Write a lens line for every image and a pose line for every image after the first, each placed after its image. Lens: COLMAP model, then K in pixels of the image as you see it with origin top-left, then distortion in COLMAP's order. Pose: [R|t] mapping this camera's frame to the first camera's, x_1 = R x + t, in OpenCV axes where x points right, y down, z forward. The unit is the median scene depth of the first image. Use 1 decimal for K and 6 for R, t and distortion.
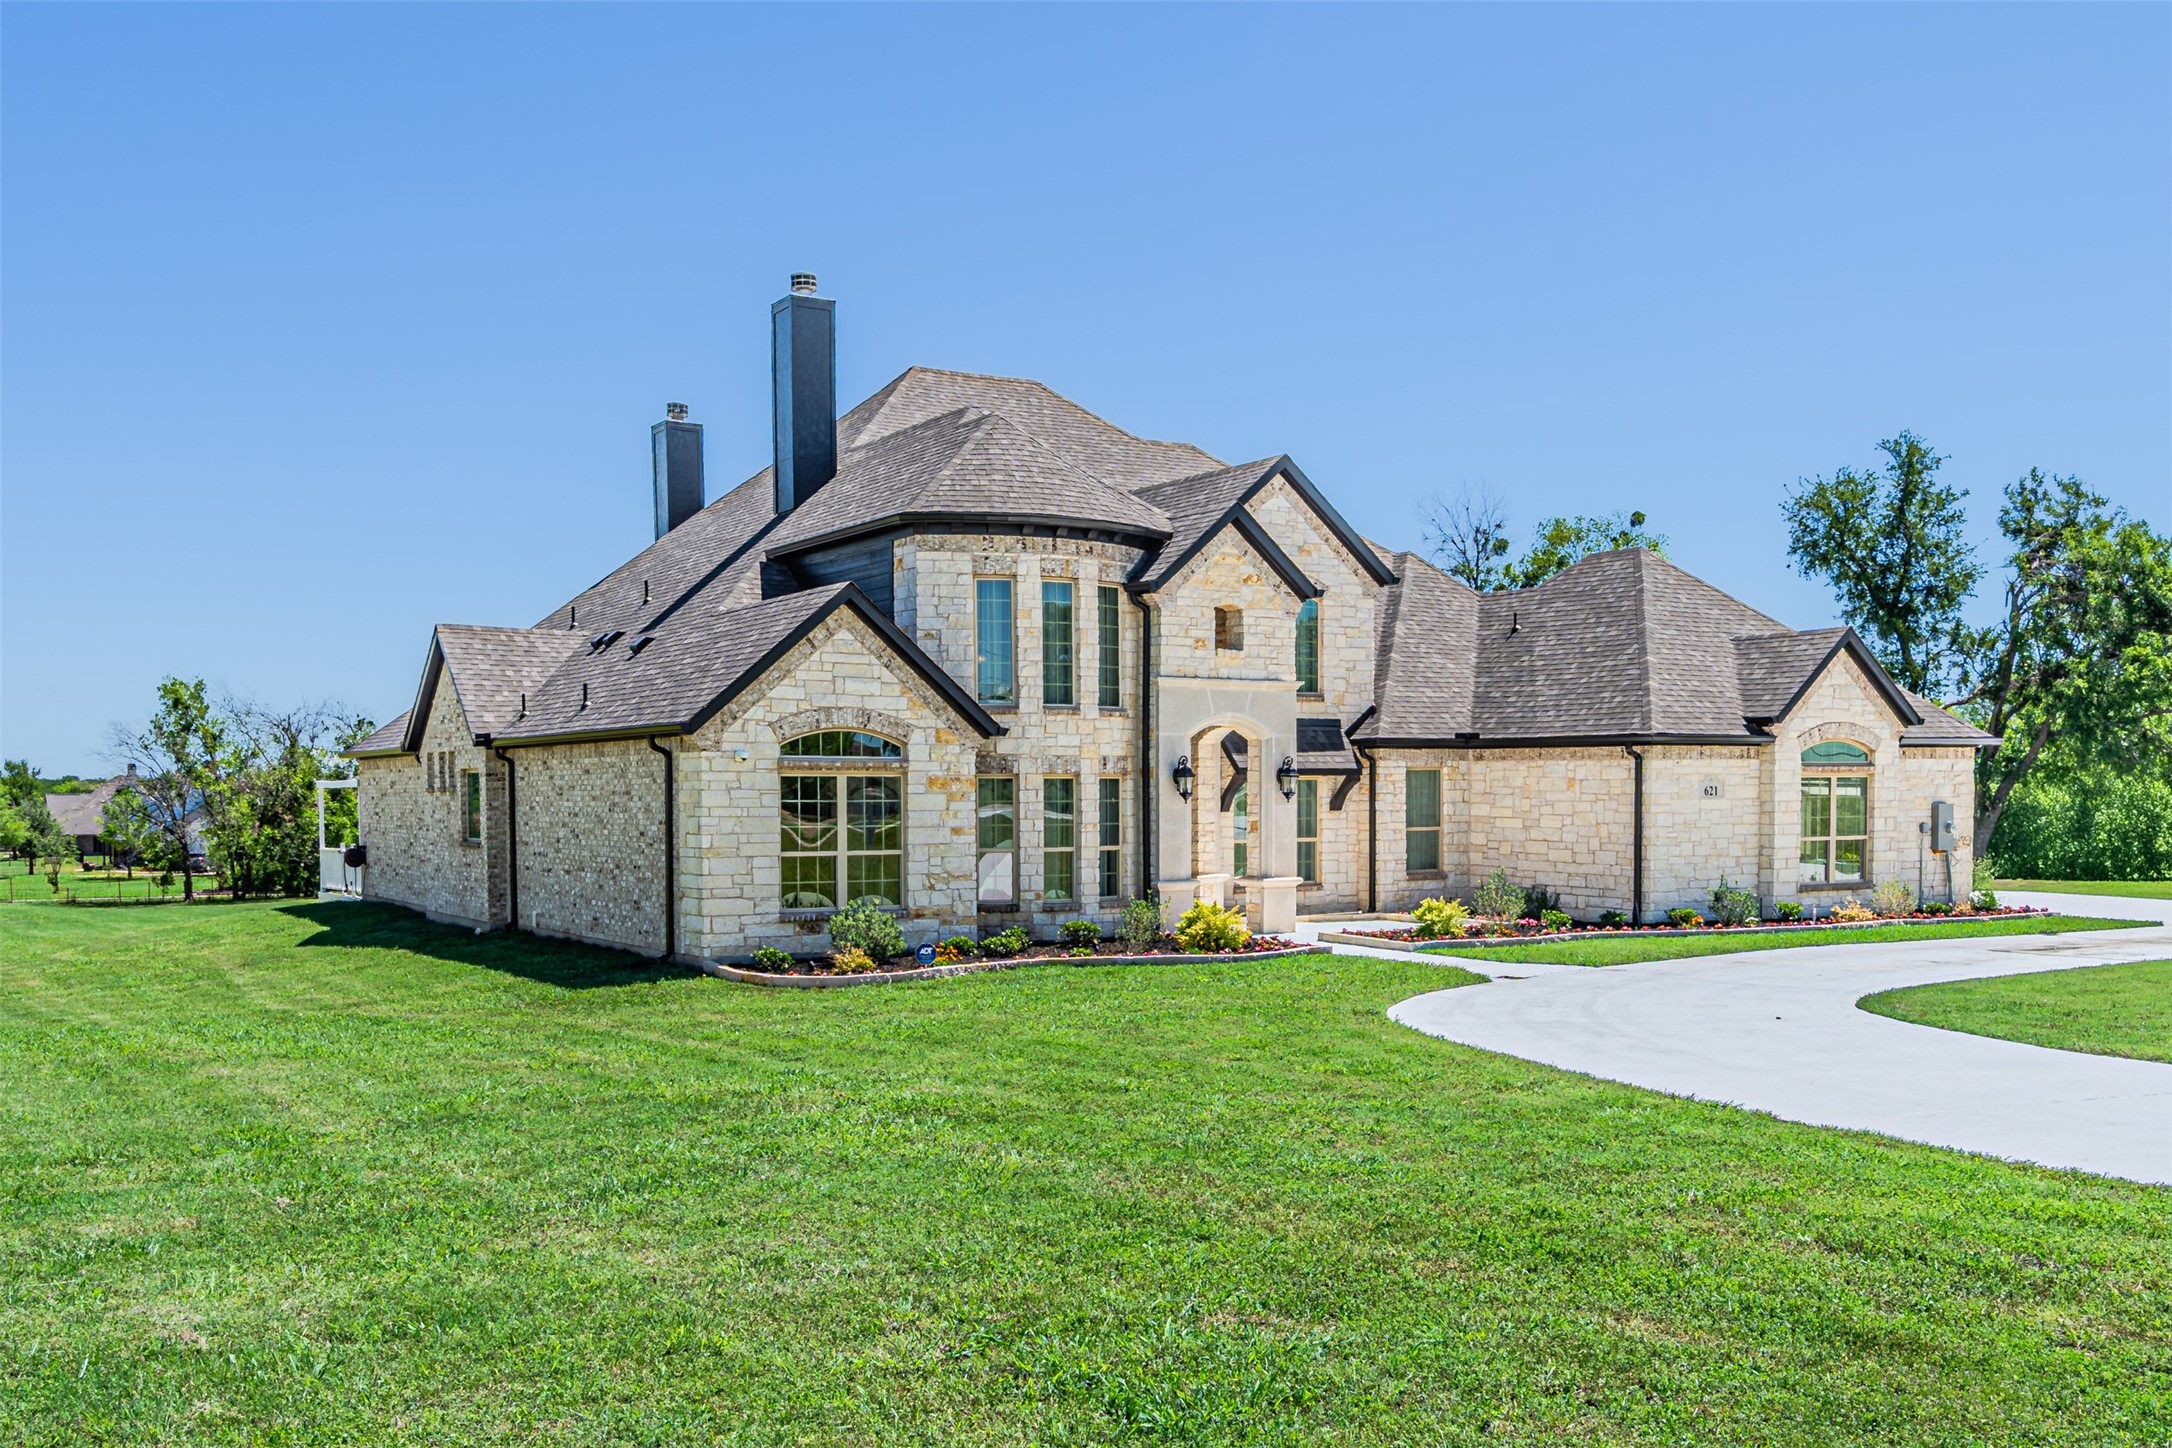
lens RADIAL K [[2046.1, 0, 1091.3], [0, 2046.1, 893.5], [0, 0, 1]] dist [0.004120, -0.001837]
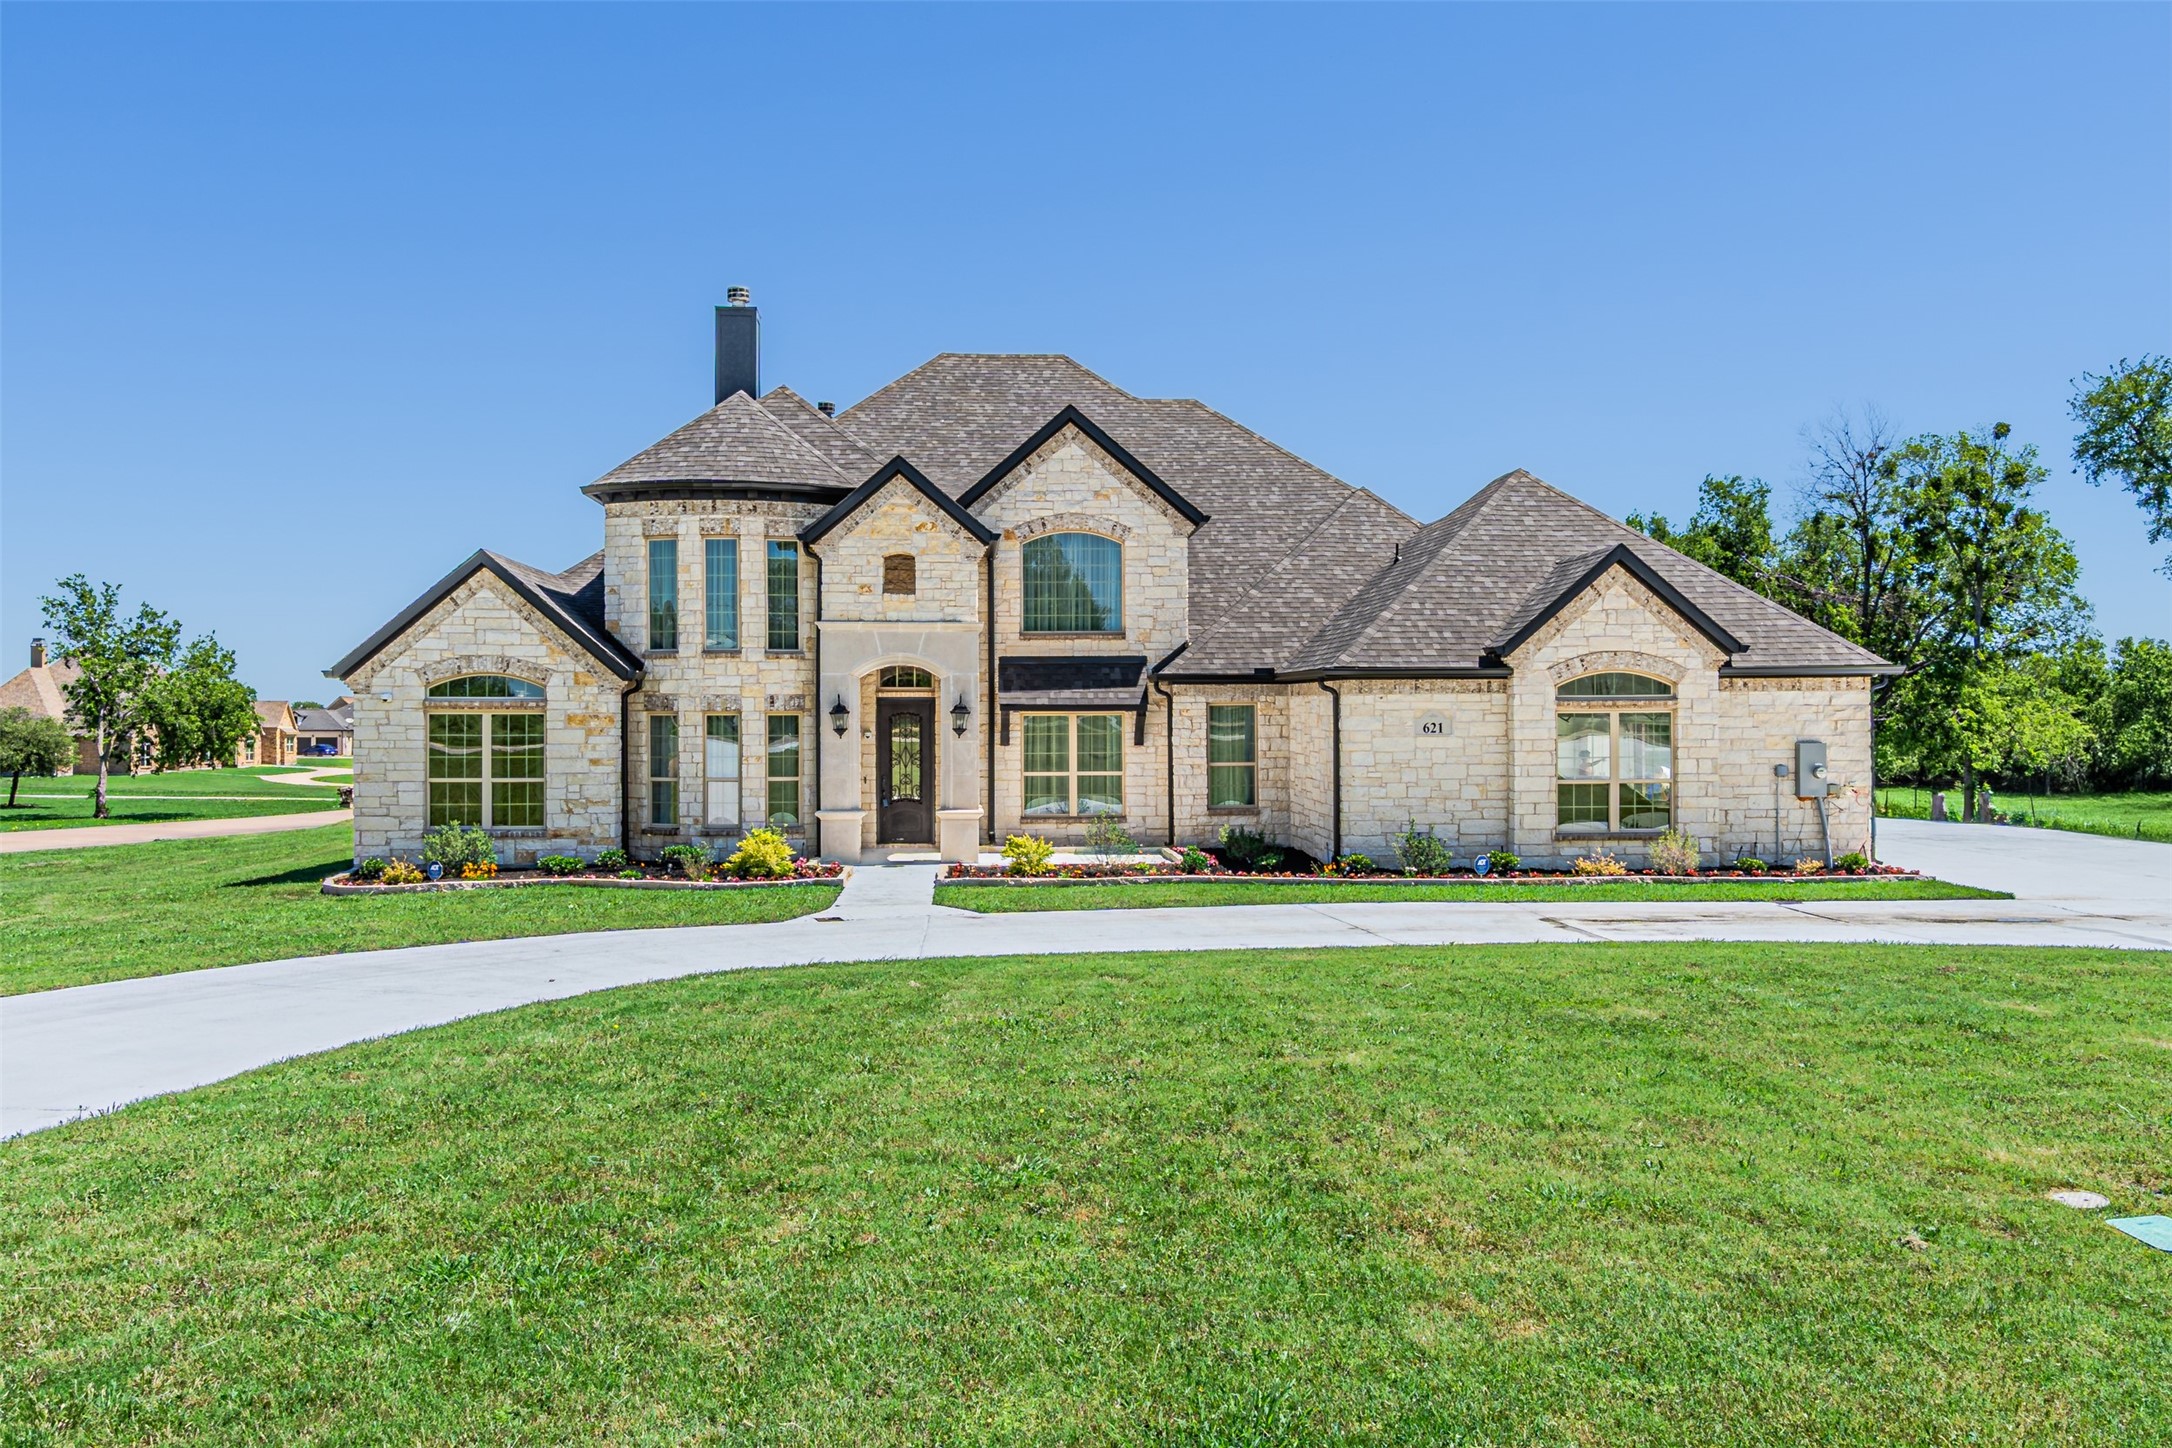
lens RADIAL K [[1721.6, 0, 1086.0], [0, 1721.6, 724.0], [0, 0, 1]] dist [0.010456, 0.002014]
pose [[0.885379, 0.002830, -0.464861, 0.571909], [-0.024127, 0.998914, -0.039871, -0.018575], [0.464243, 0.046517, 0.884485, 0.259333]]
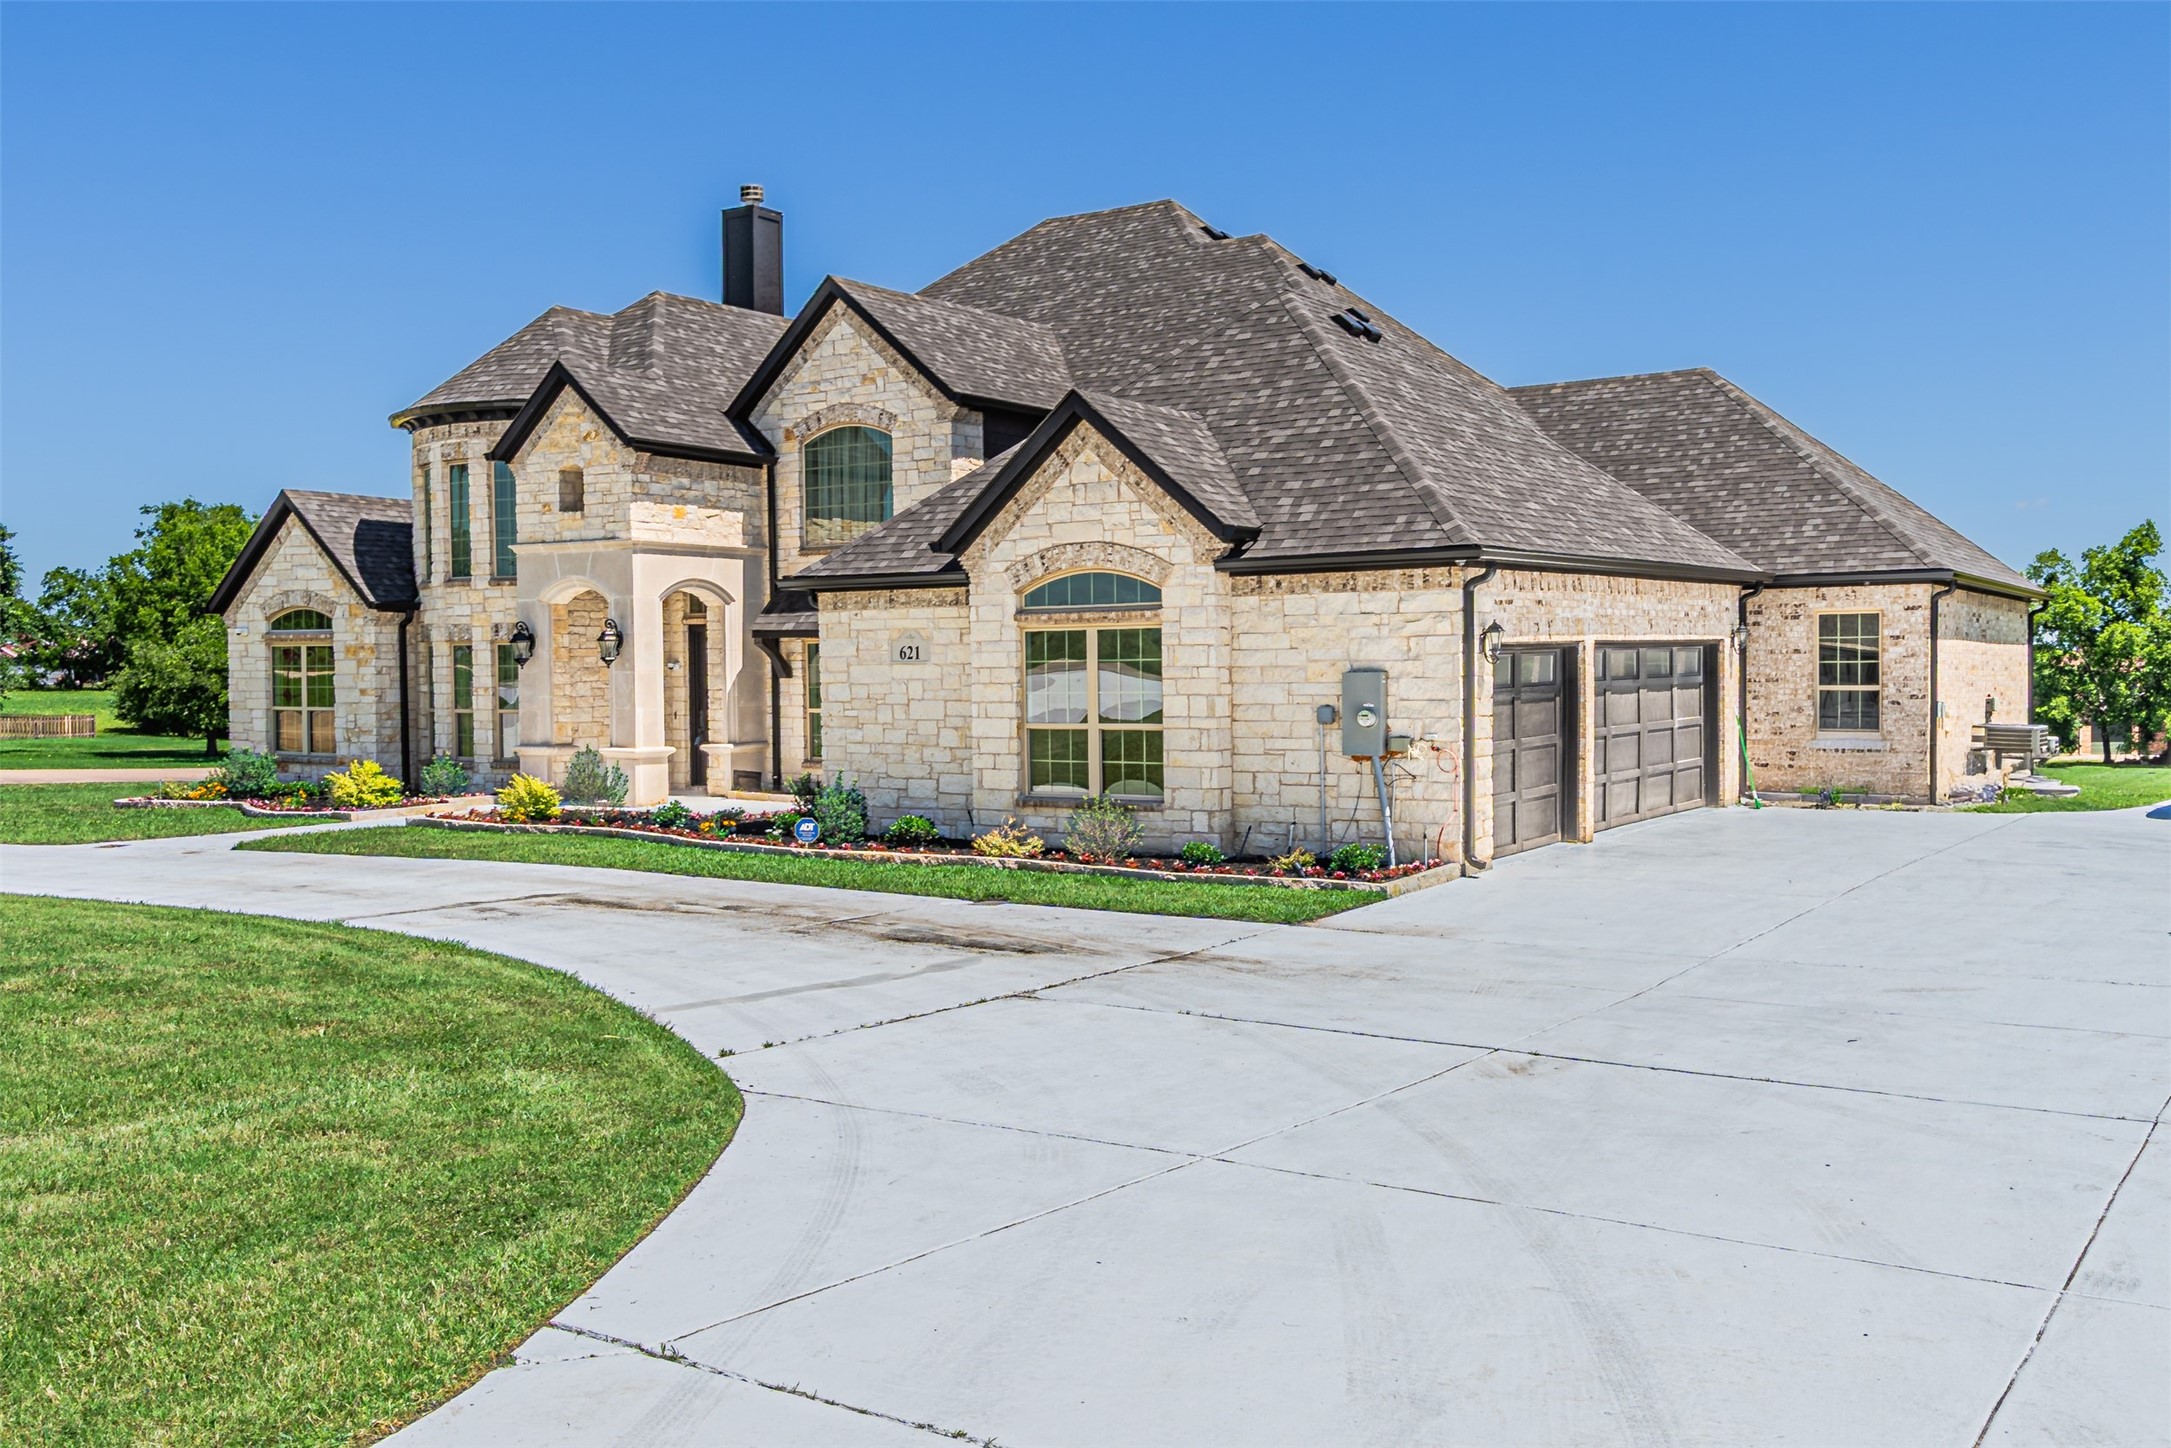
lens RADIAL K [[1949.3, 0, 1085.5], [0, 1949.3, 724.0], [0, 0, 1]] dist [0.013796, -0.001203]
pose [[0.413896, 0.028512, -0.909877, 1.024131], [-0.039900, 0.999117, 0.013159, -0.040068], [0.909449, 0.030857, 0.414668, 0.844640]]
